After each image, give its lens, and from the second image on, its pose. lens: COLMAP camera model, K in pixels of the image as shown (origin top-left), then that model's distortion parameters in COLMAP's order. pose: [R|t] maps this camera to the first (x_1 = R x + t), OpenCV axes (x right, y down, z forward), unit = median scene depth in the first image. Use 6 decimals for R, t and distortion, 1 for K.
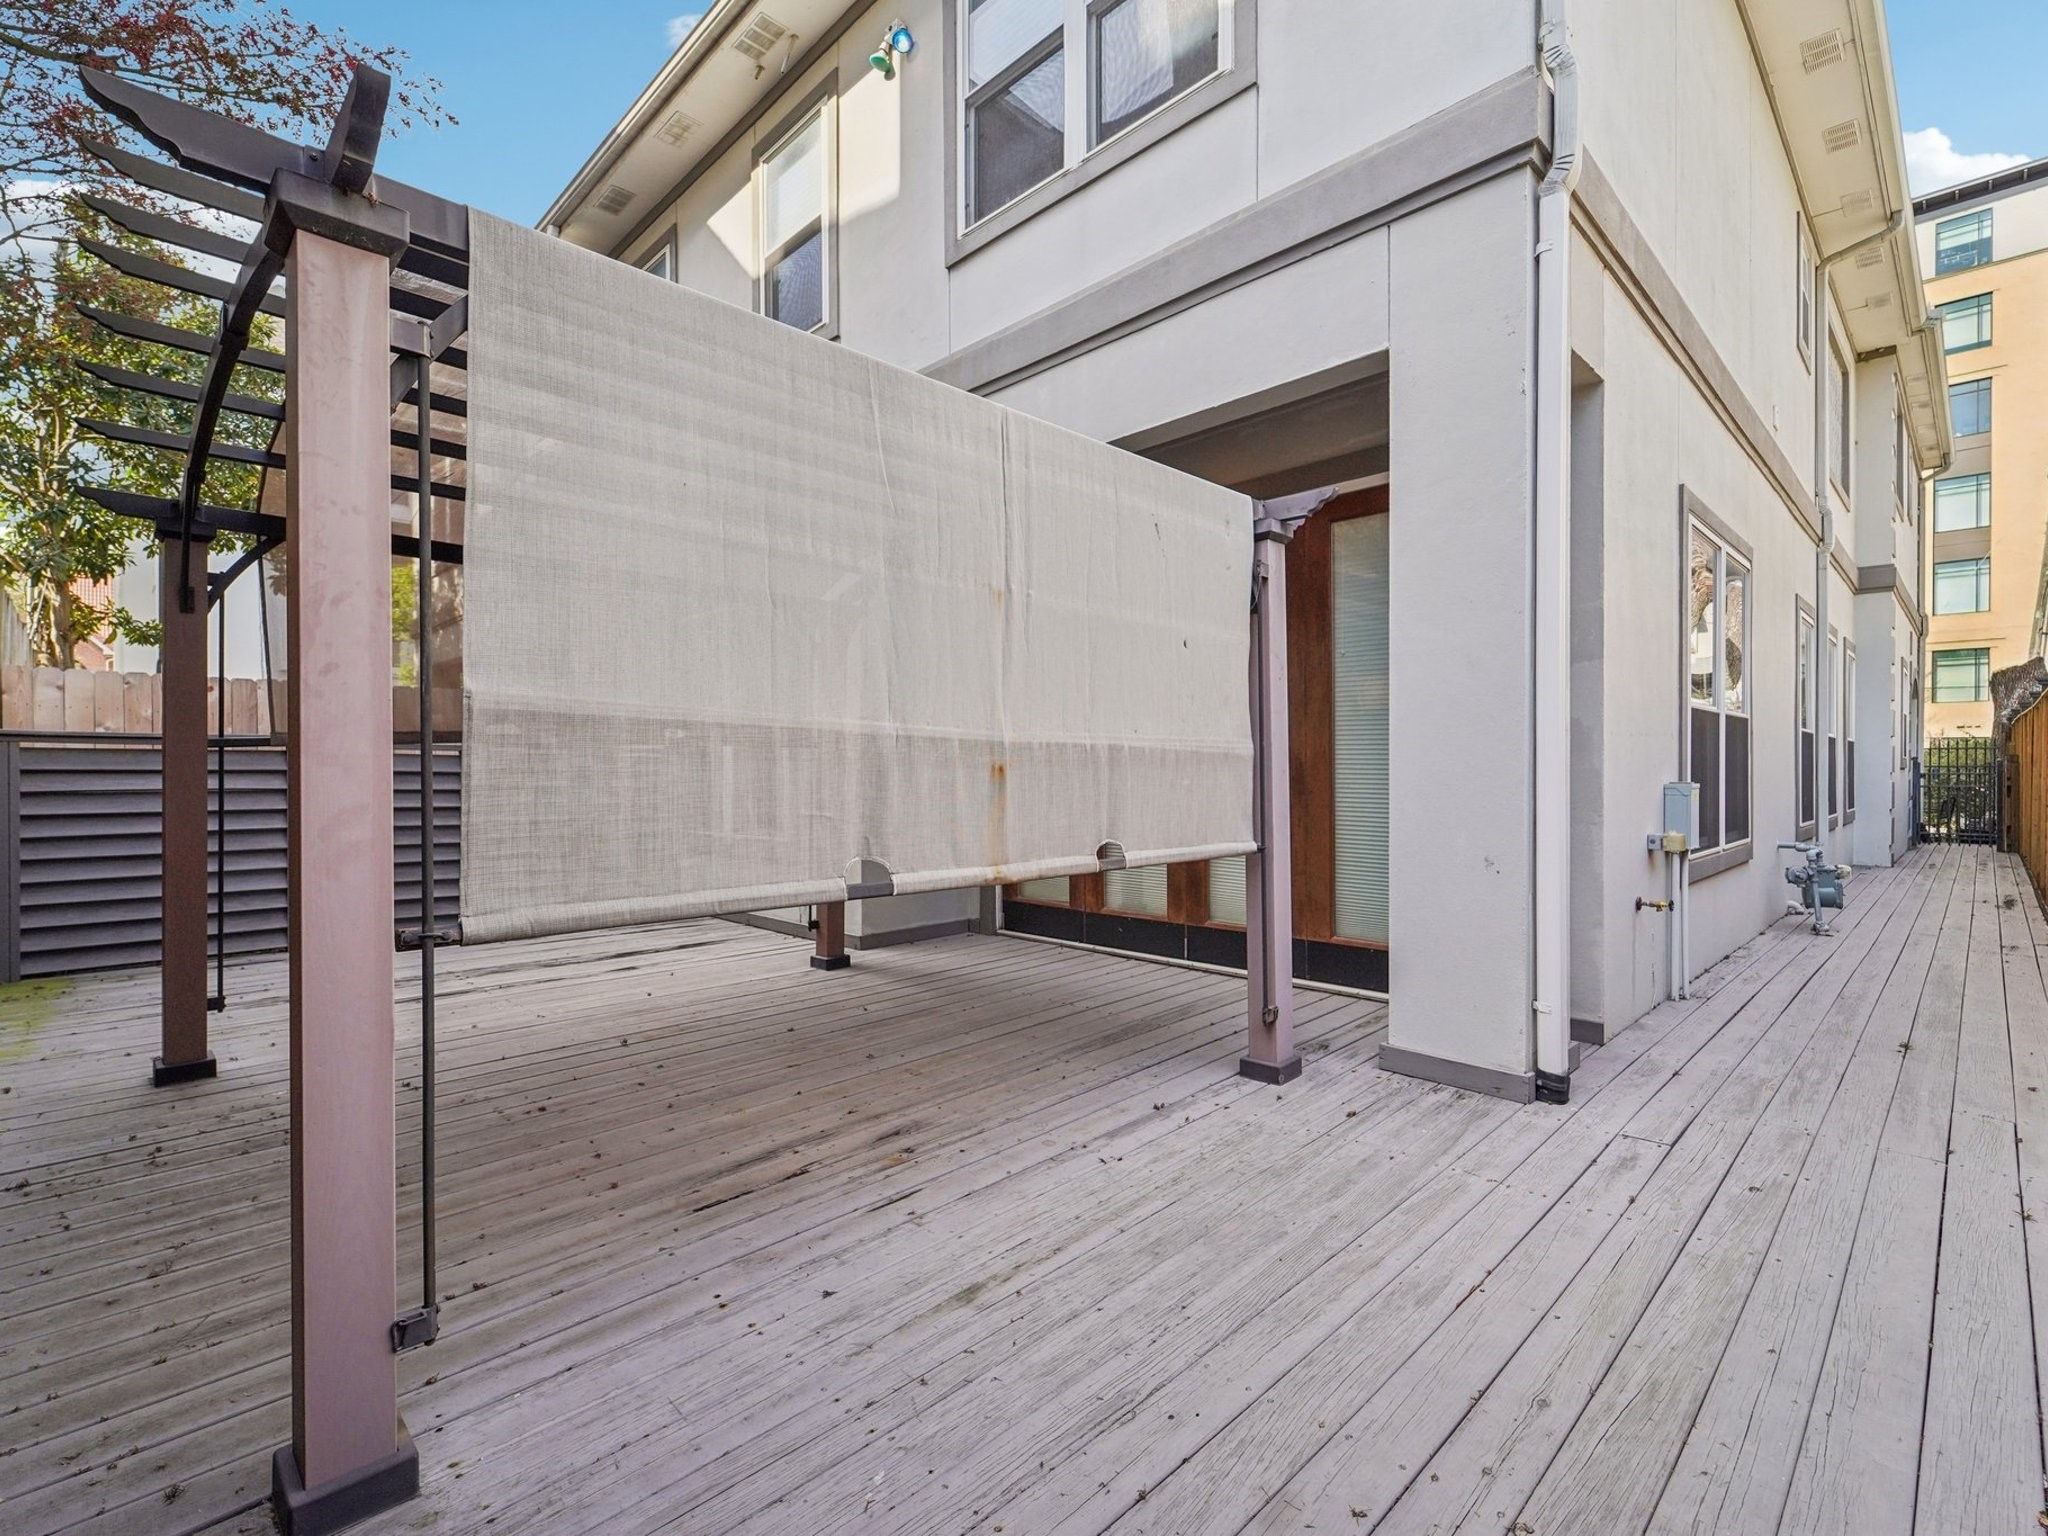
lens RADIAL K [[943.6, 0, 1020.1], [0, 943.6, 773.8], [0, 0, 1]] dist [0.000808, -0.000488]
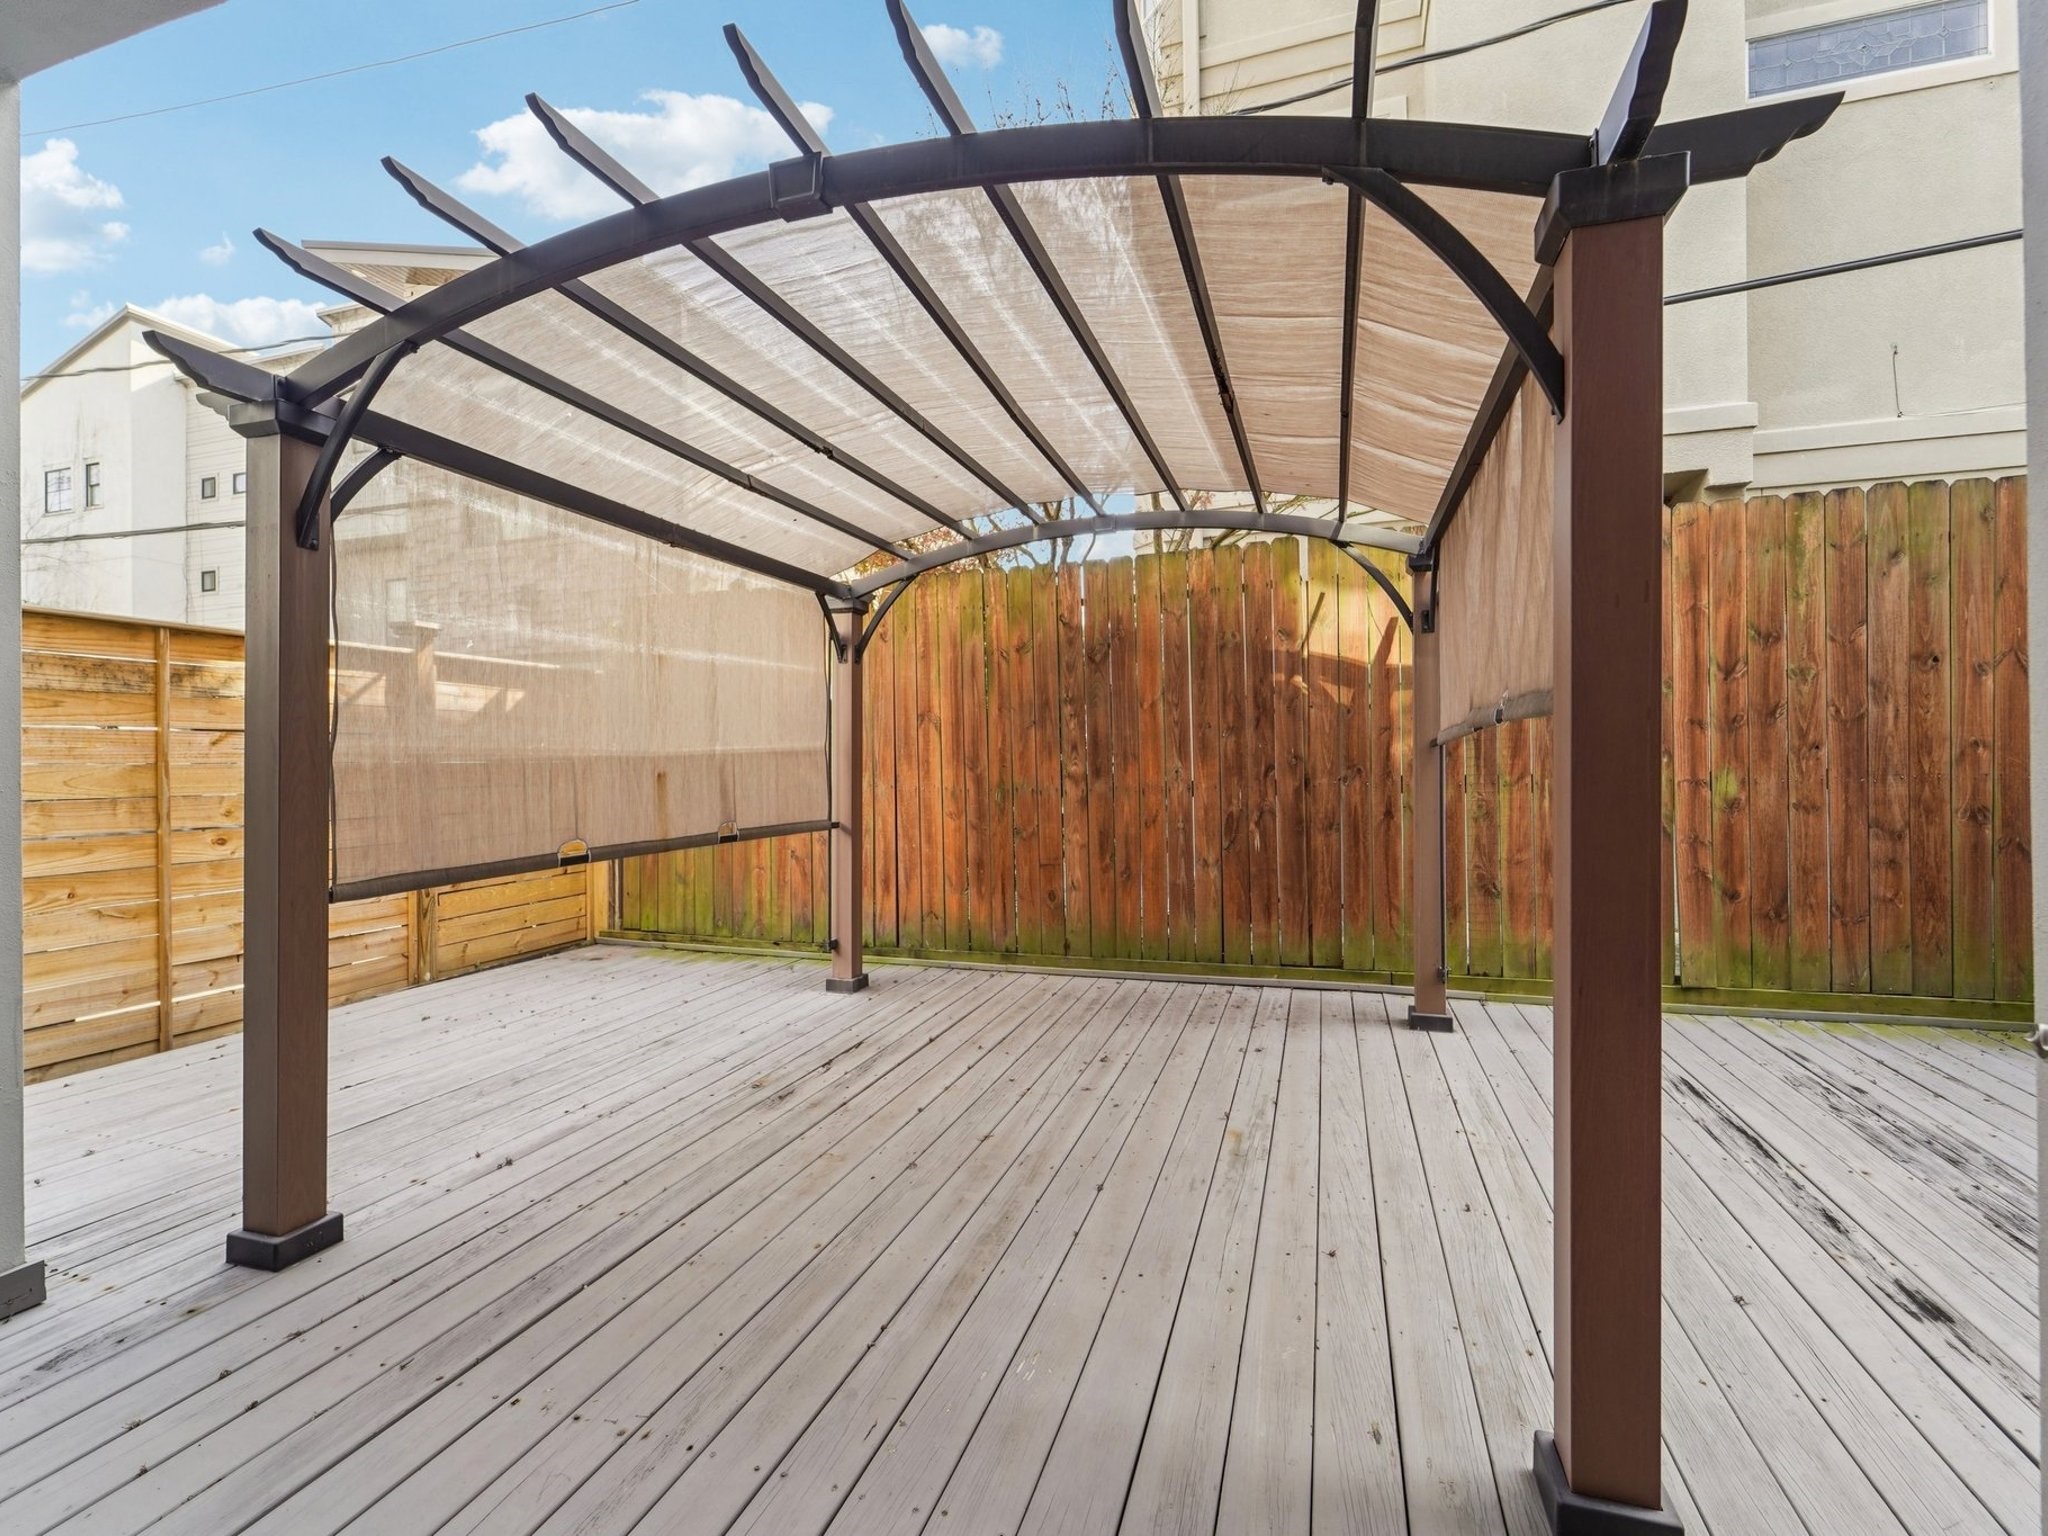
lens RADIAL K [[943.6, 0, 1020.1], [0, 943.6, 773.8], [0, 0, 1]] dist [0.000808, -0.000488]
pose [[-0.891475, 0.015352, -0.452809, 0.126285], [0.009811, 0.999846, 0.014583, -0.021066], [0.452963, 0.008557, -0.891488, 2.247286]]
